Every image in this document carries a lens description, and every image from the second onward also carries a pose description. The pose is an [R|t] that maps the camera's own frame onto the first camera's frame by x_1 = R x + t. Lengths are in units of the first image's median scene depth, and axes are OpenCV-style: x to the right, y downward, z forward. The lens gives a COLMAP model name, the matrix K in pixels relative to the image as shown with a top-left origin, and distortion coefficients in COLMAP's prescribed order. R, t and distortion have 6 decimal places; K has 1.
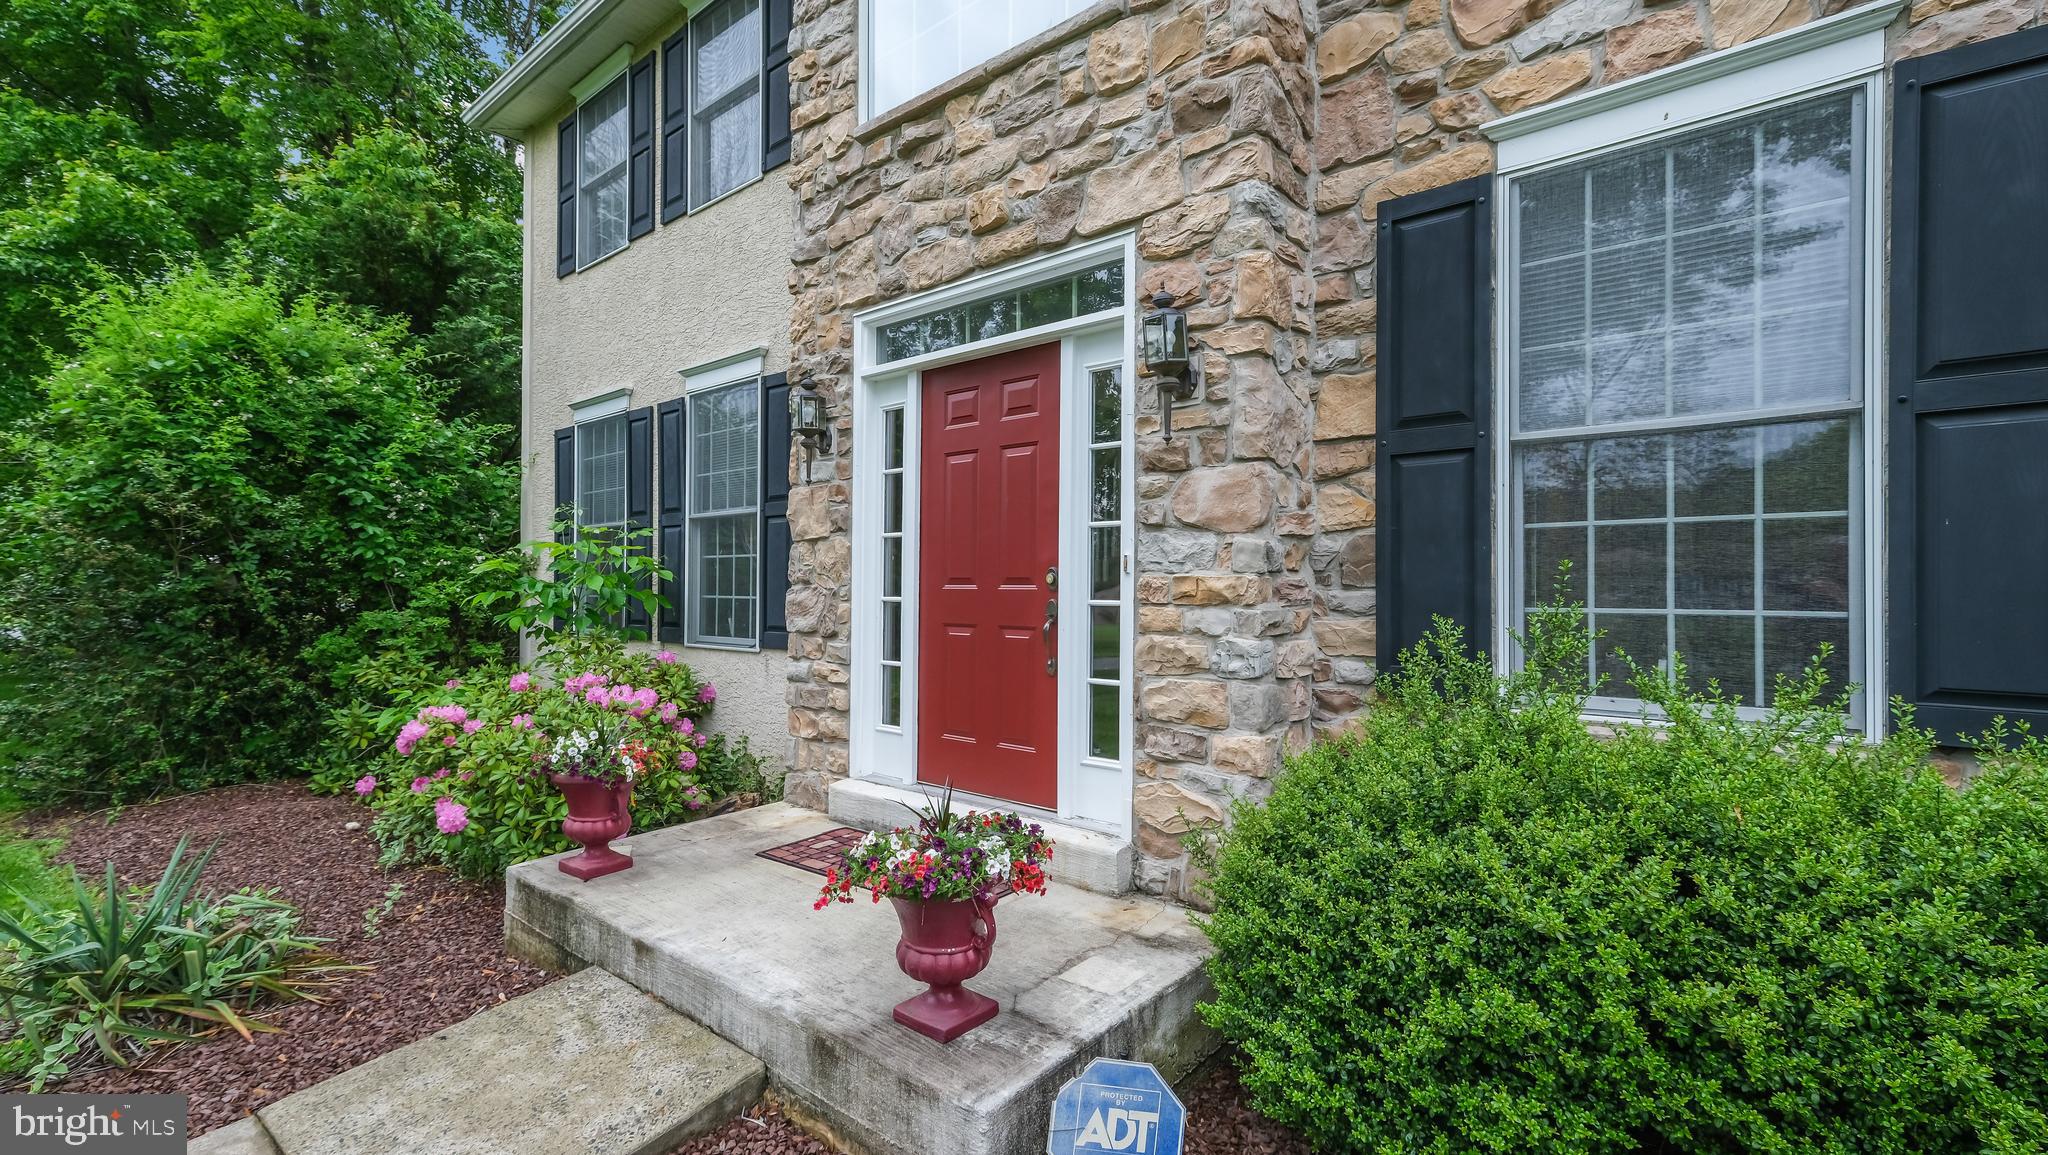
lens RADIAL K [[890.4, 0, 1017.7], [0, 890.4, 582.0], [0, 0, 1]] dist [0.001067, -0.000099]
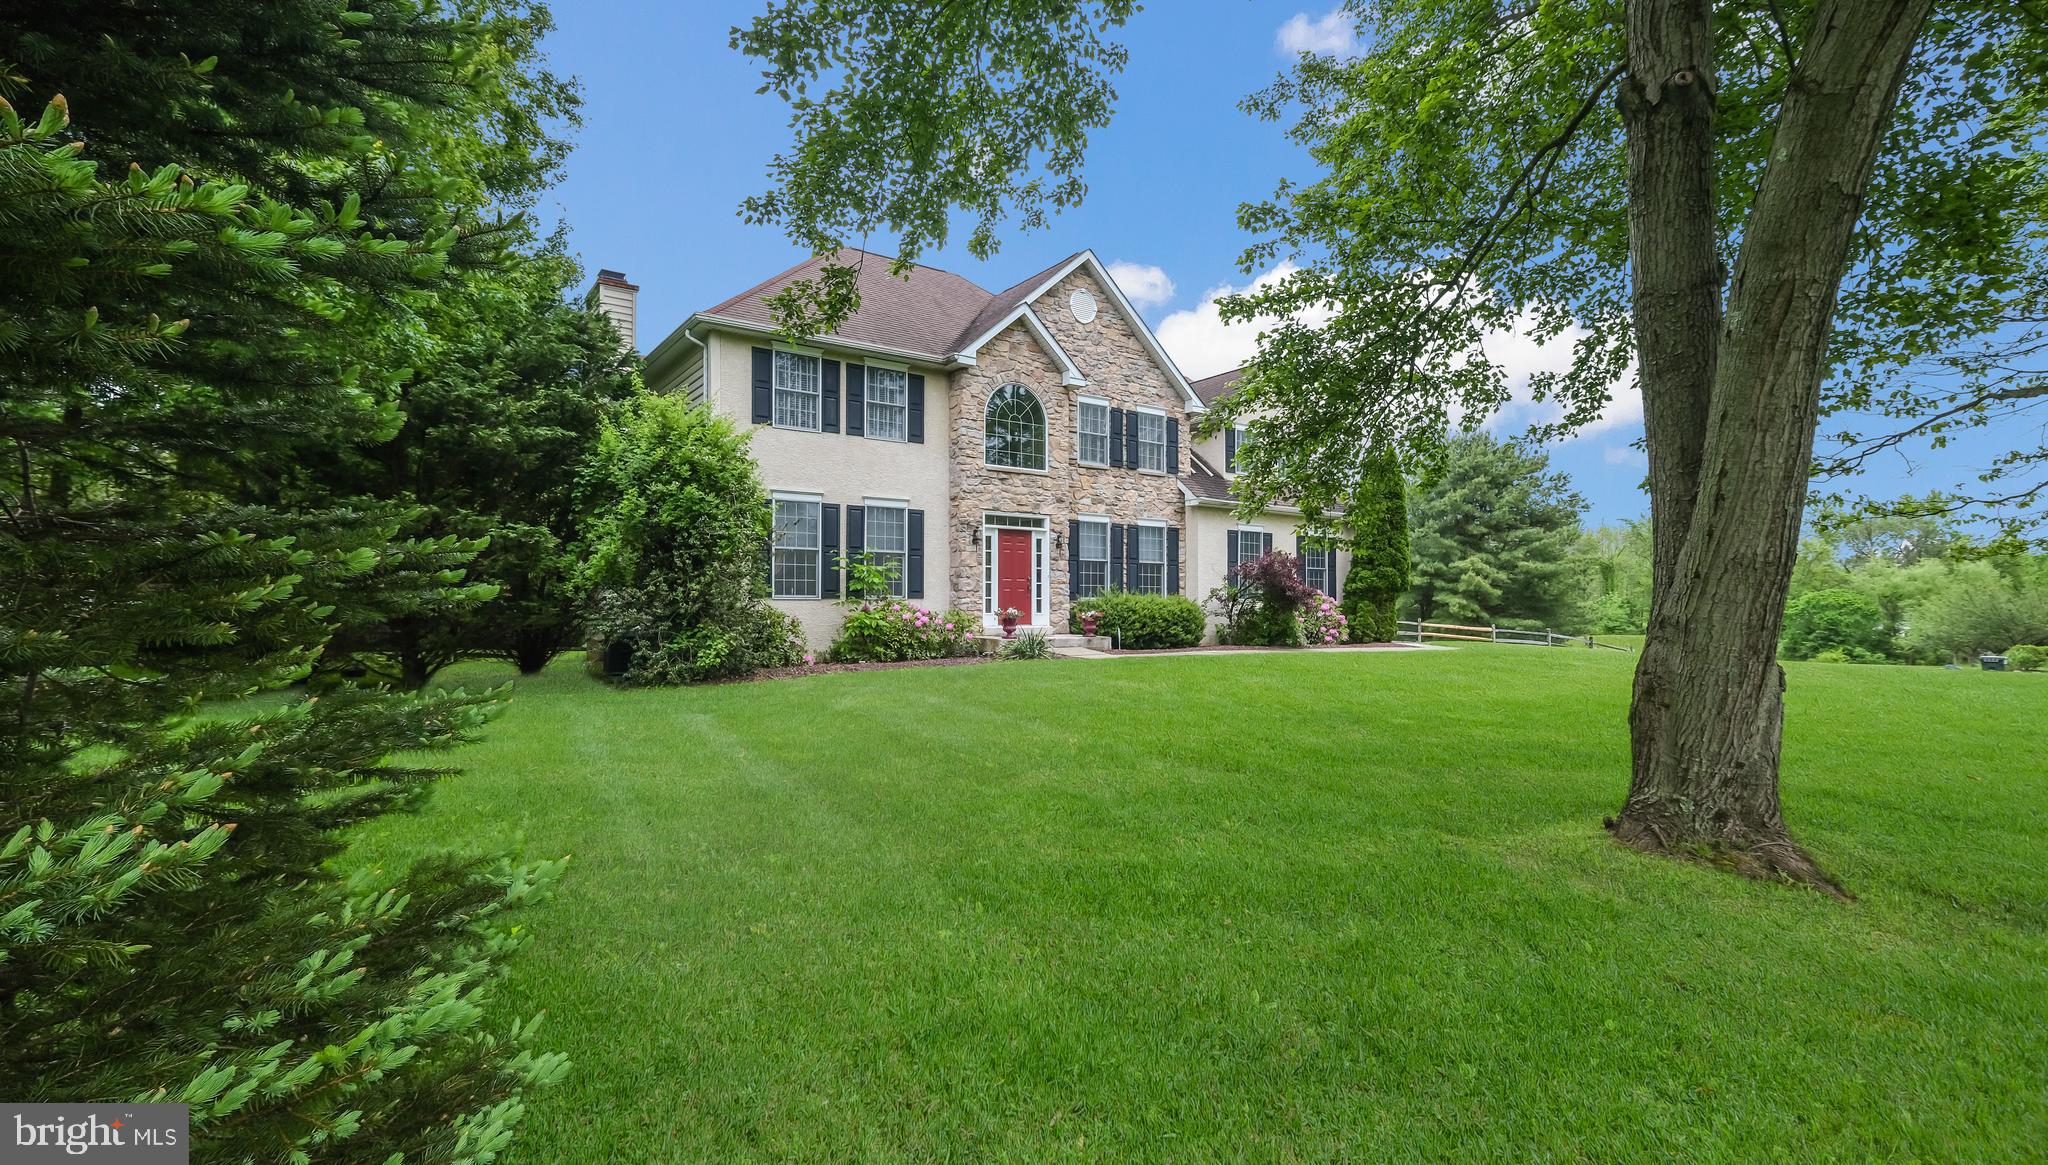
lens RADIAL K [[900.8, 0, 1023.2], [0, 900.8, 557.4], [0, 0, 1]] dist [0.008149, 0.000121]
pose [[0.241439, 0.052647, 0.968987, -5.048731], [-0.004032, 0.998573, -0.053250, 0.153324], [-0.970408, 0.008950, 0.241307, -0.186188]]
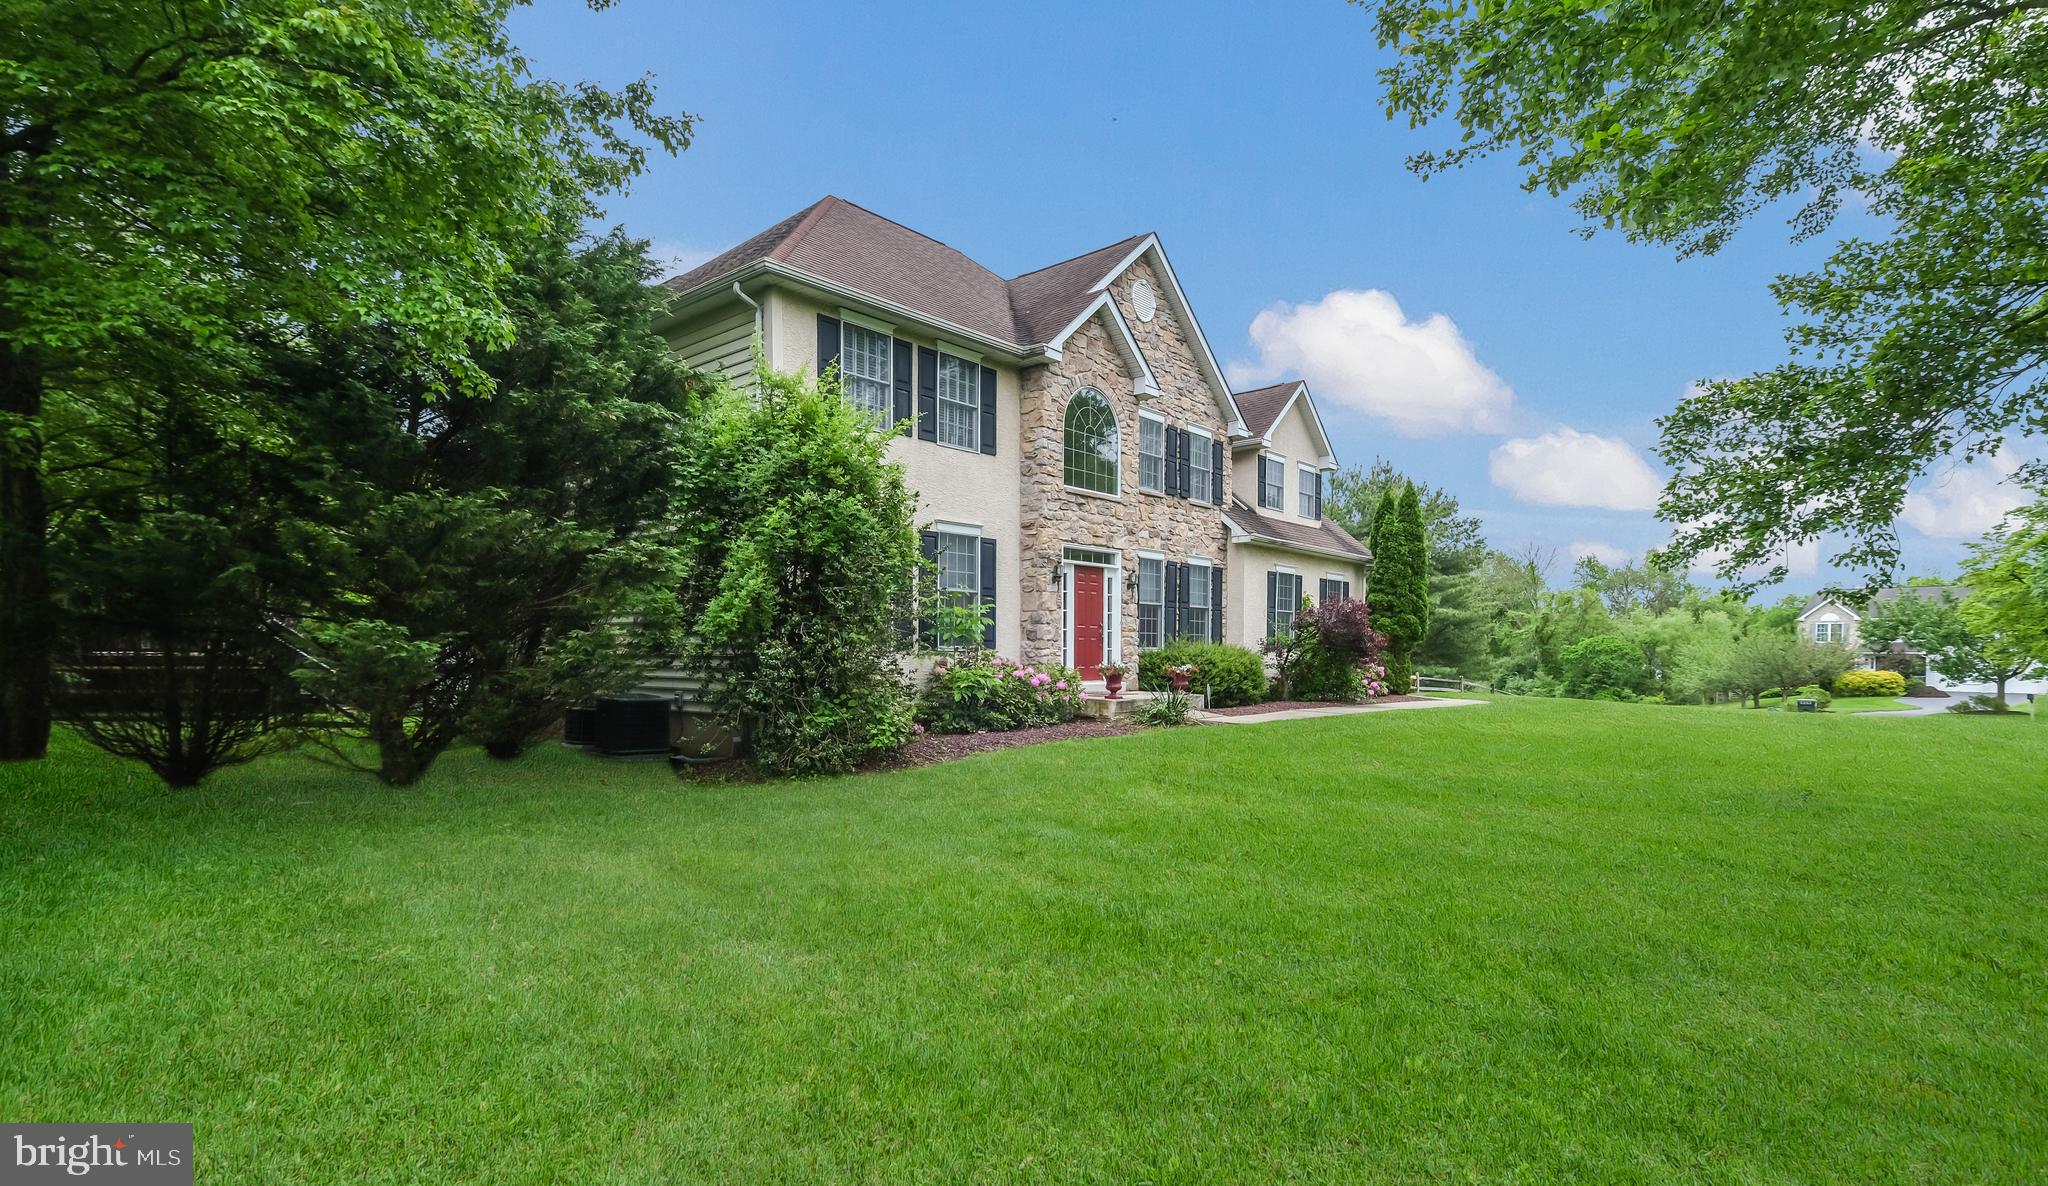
lens RADIAL K [[969.5, 0, 1020.2], [0, 969.5, 643.7], [0, 0, 1]] dist [0.001152, 0.000051]
pose [[0.016672, 0.004539, 0.999851, -4.671958], [-0.008009, 0.999958, -0.004406, 0.111114], [-0.999829, -0.007934, 0.016708, 1.359149]]
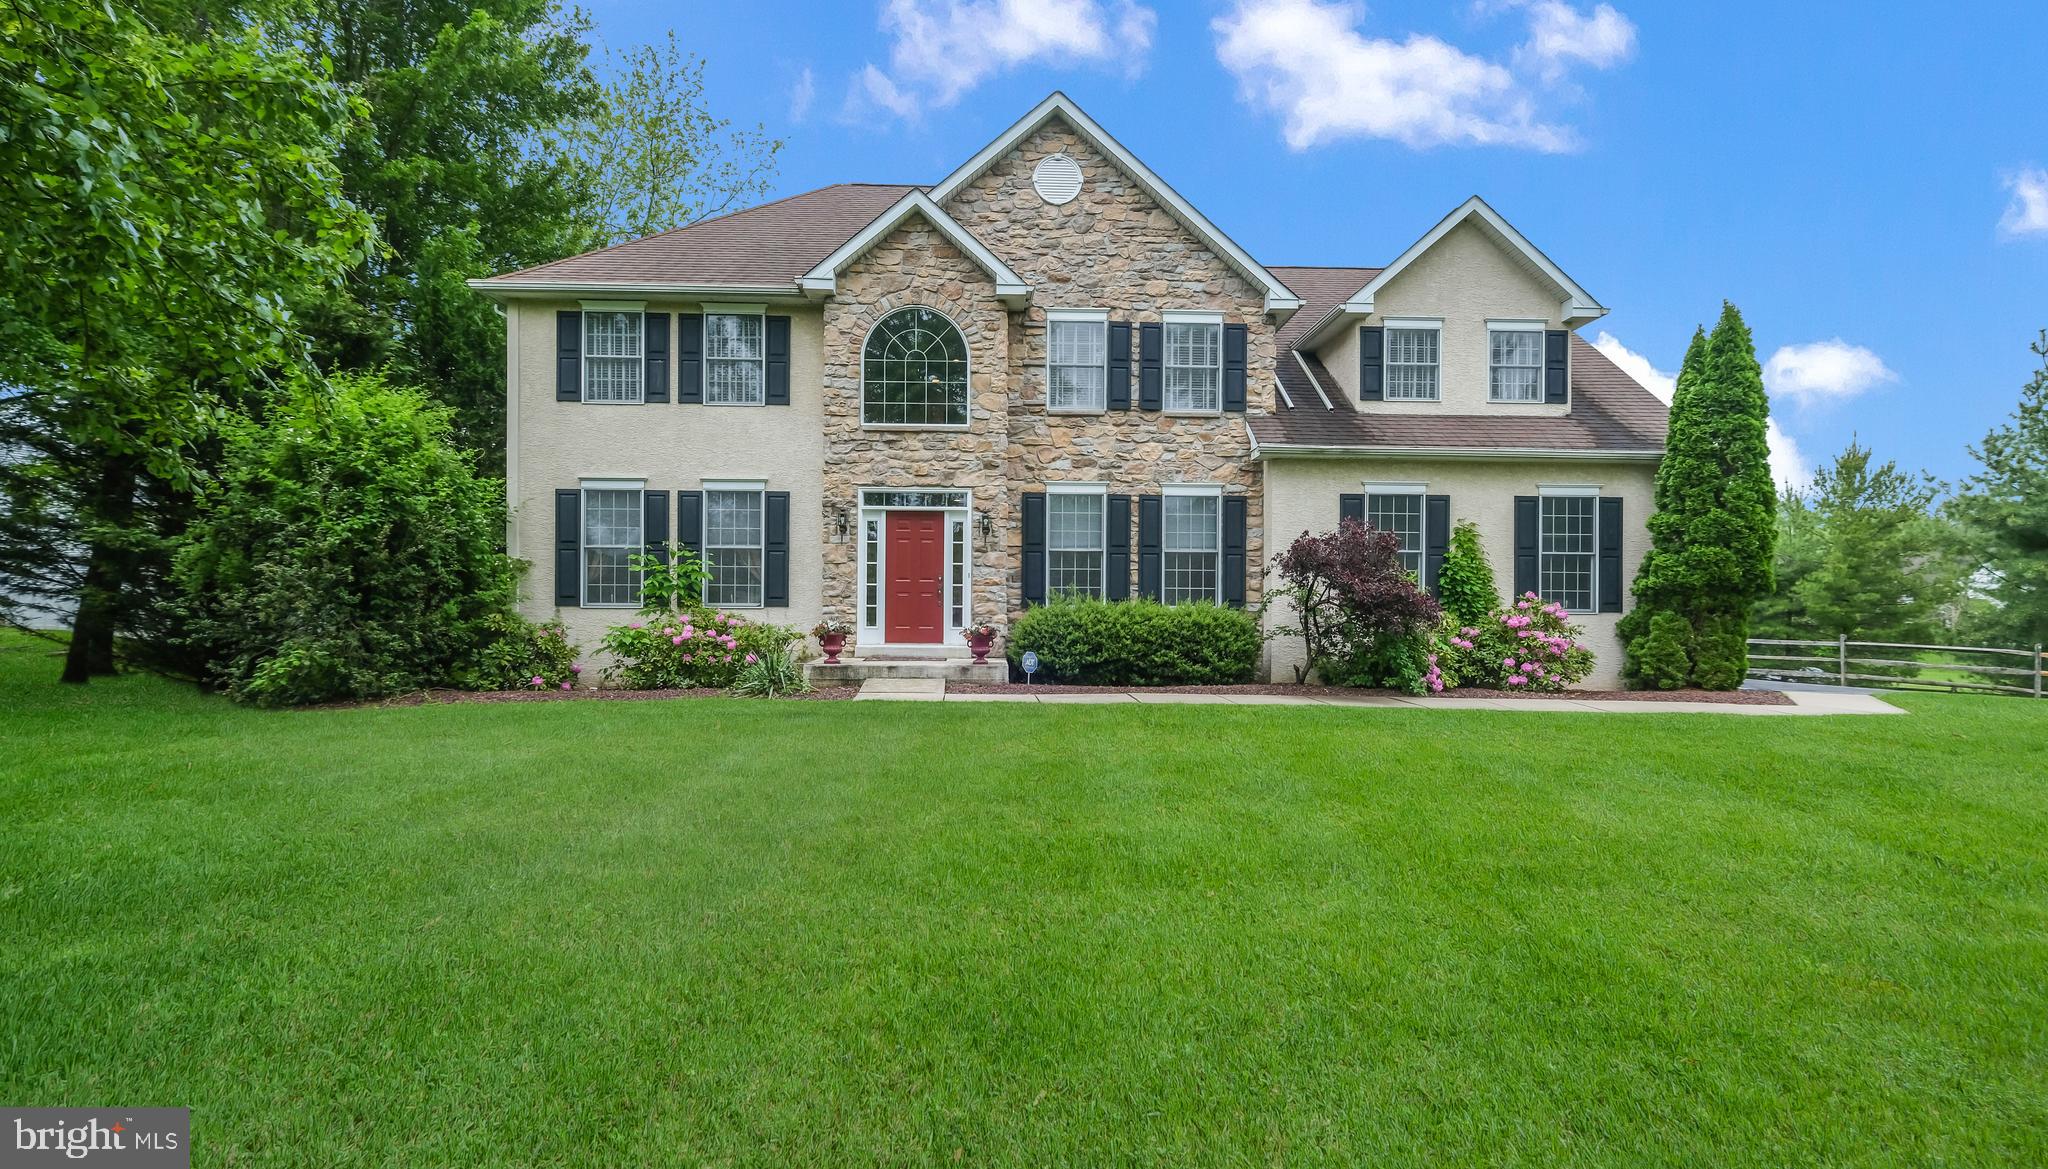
lens RADIAL K [[925.0, 0, 1028.1], [0, 925.0, 586.2], [0, 0, 1]] dist [0.001486, 0.000534]
pose [[0.727576, 0.021133, 0.685701, -2.319124], [-0.006589, 0.999695, -0.023819, 0.117010], [-0.685995, 0.012812, 0.727493, -1.991488]]
